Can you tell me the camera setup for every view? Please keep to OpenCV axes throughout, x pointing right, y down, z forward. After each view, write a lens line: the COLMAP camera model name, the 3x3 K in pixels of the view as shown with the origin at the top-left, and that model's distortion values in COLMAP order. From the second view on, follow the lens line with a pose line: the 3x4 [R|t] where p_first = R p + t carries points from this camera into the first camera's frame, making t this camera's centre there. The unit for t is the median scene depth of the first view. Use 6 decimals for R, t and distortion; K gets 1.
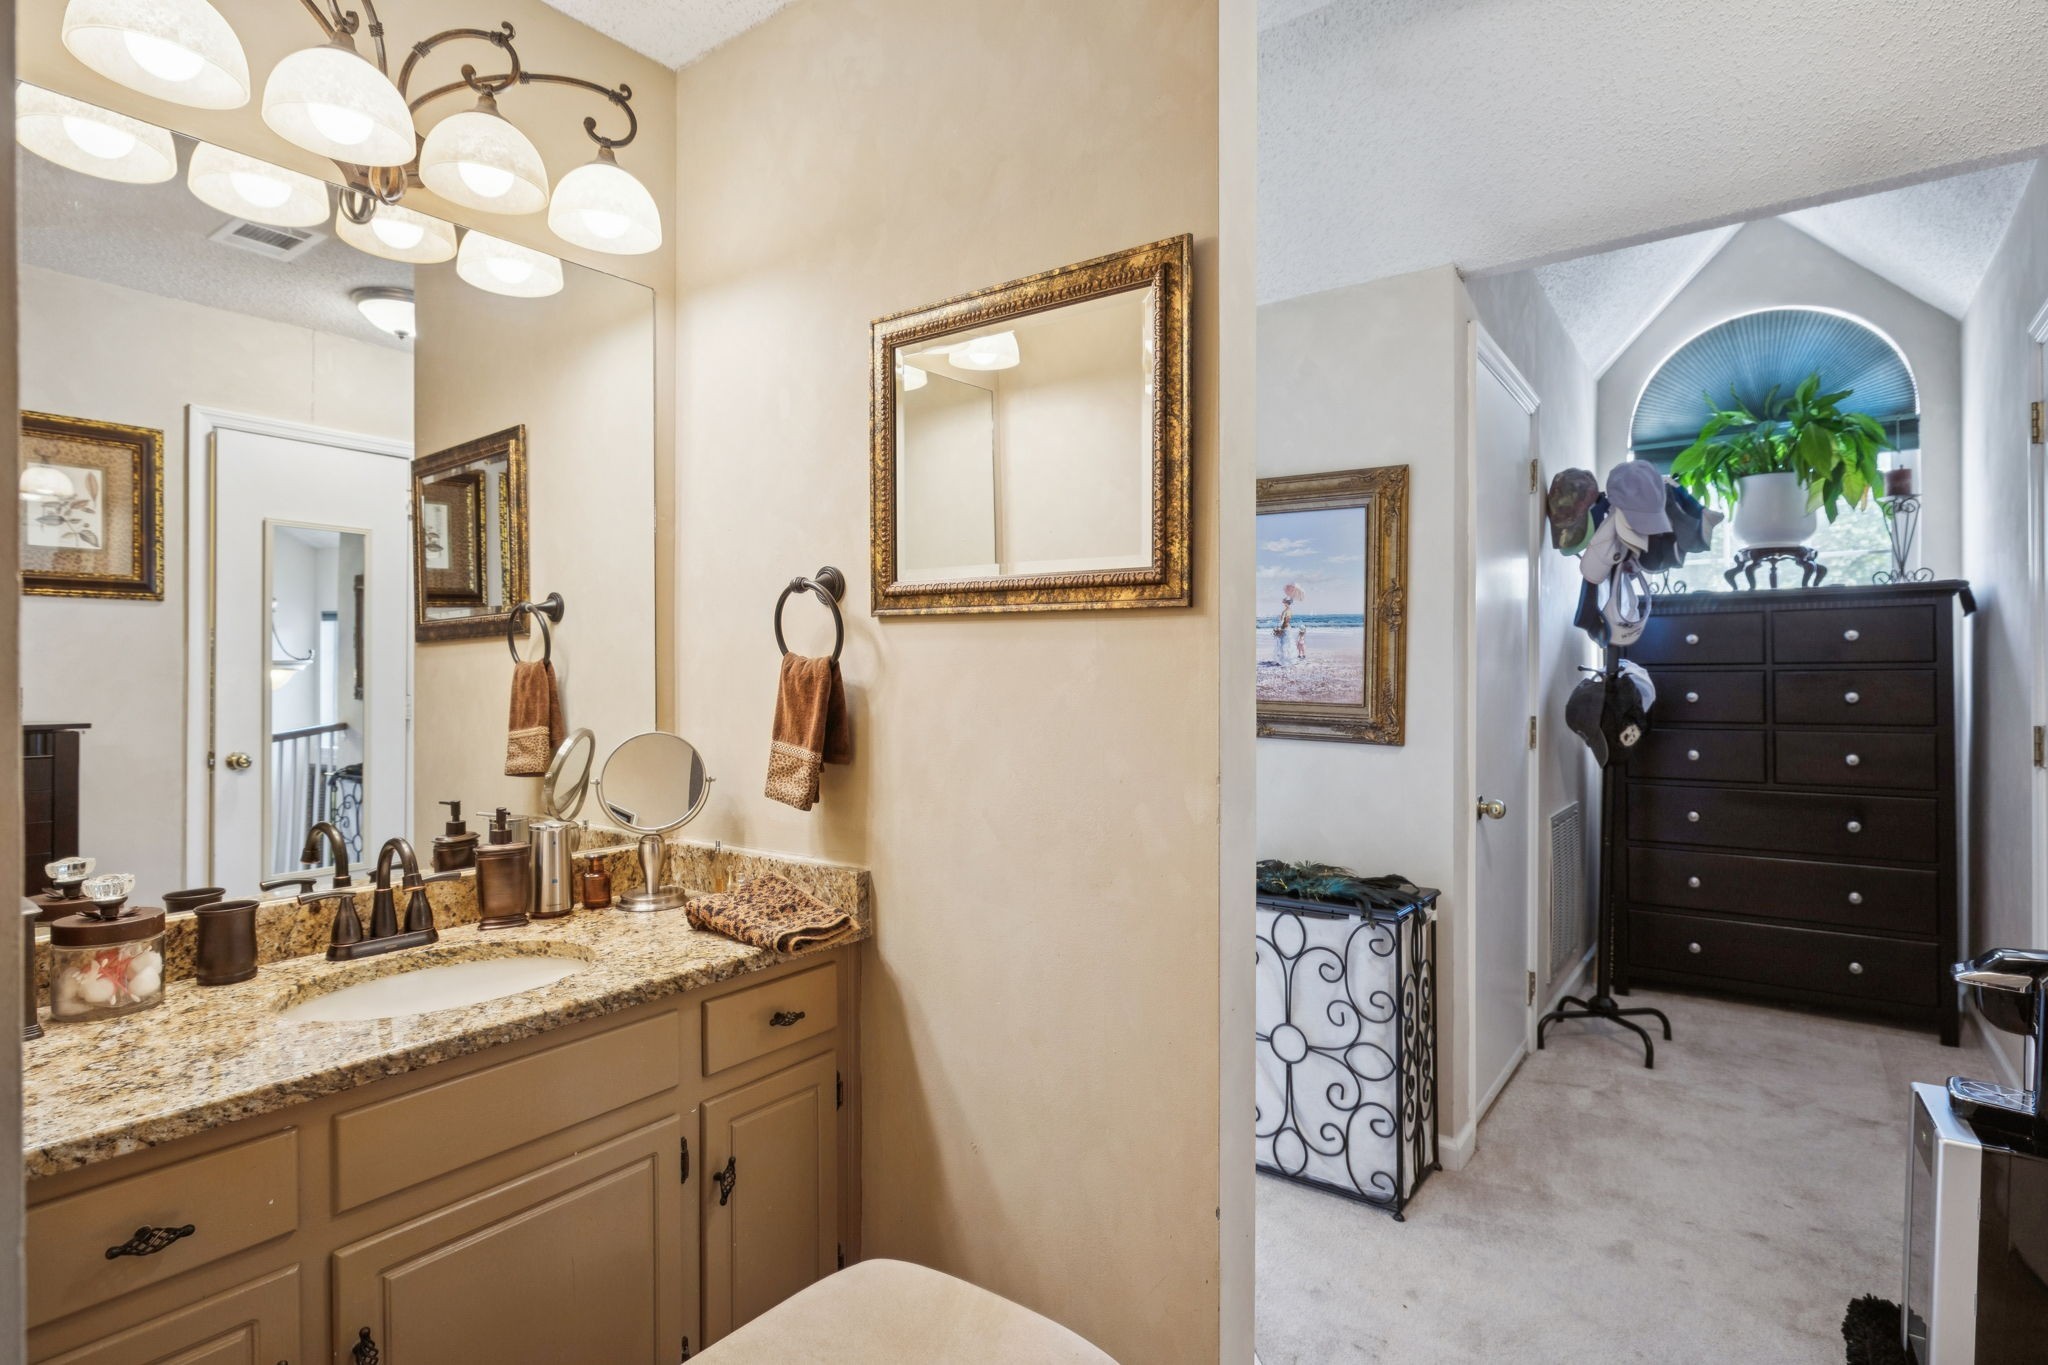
lens RADIAL K [[1045.9, 0, 1034.4], [0, 1045.9, 672.9], [0, 0, 1]] dist [-0.003155, -0.000231]
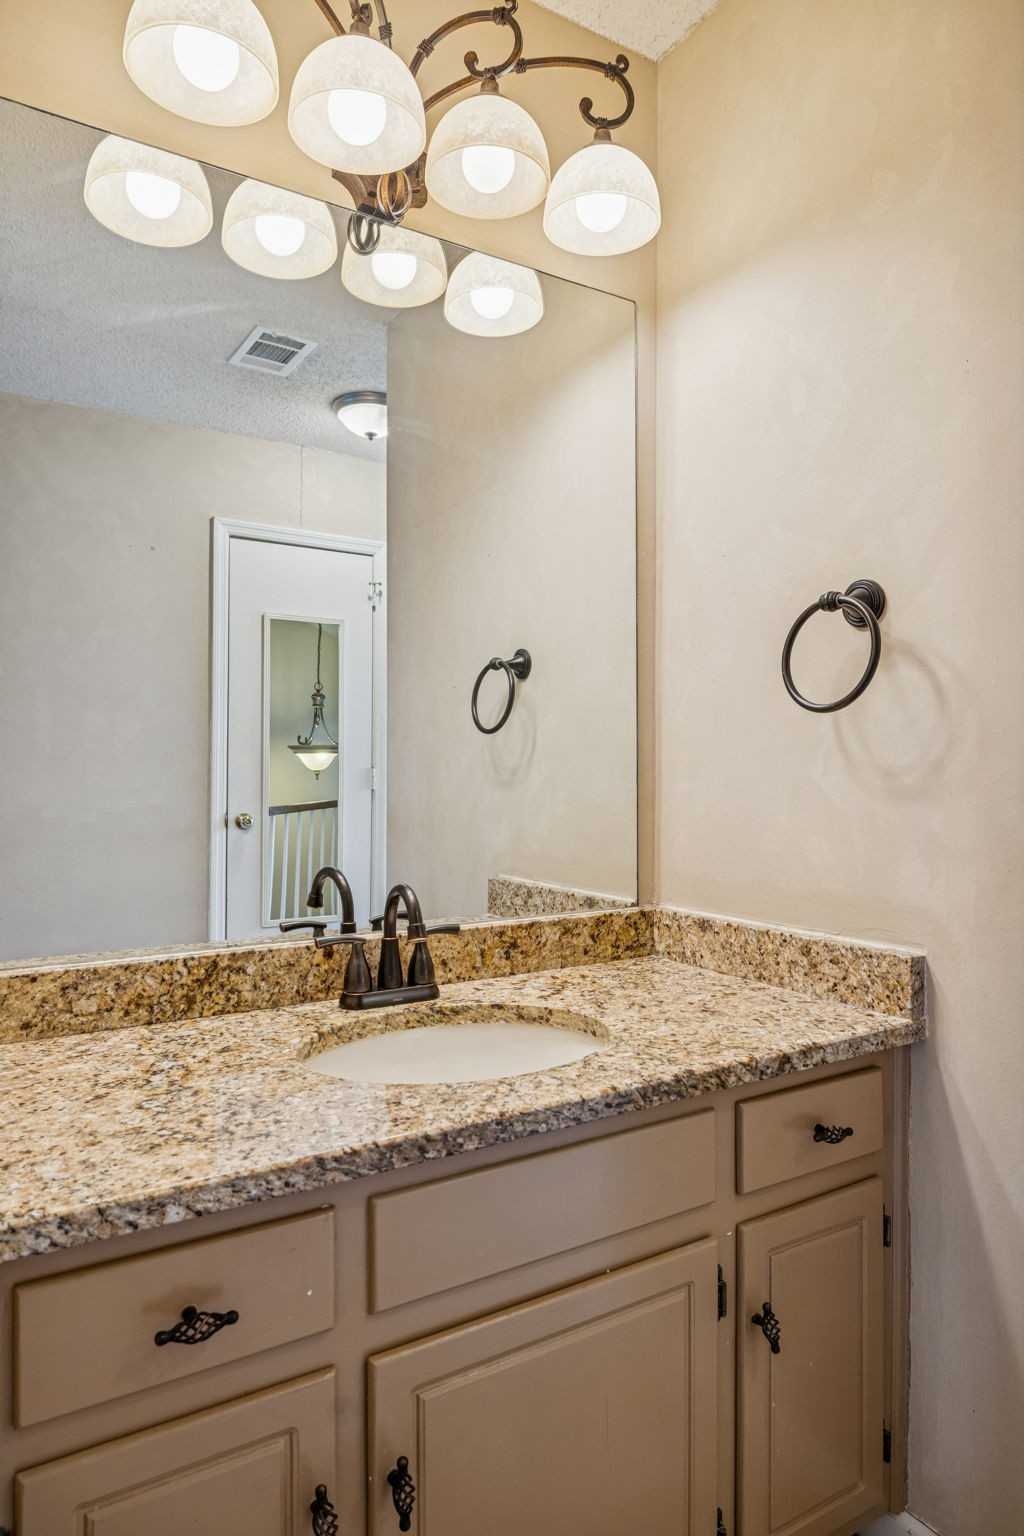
lens RADIAL K [[970.2, 0, 506.5], [0, 970.2, 767.4], [0, 0, 1]] dist [0.000192, 0.001415]
pose [[0.928678, 0.001361, -0.370884, -0.207128], [-0.002355, 0.999995, -0.002228, 0.056428], [0.370879, 0.002943, 0.928676, 0.230436]]
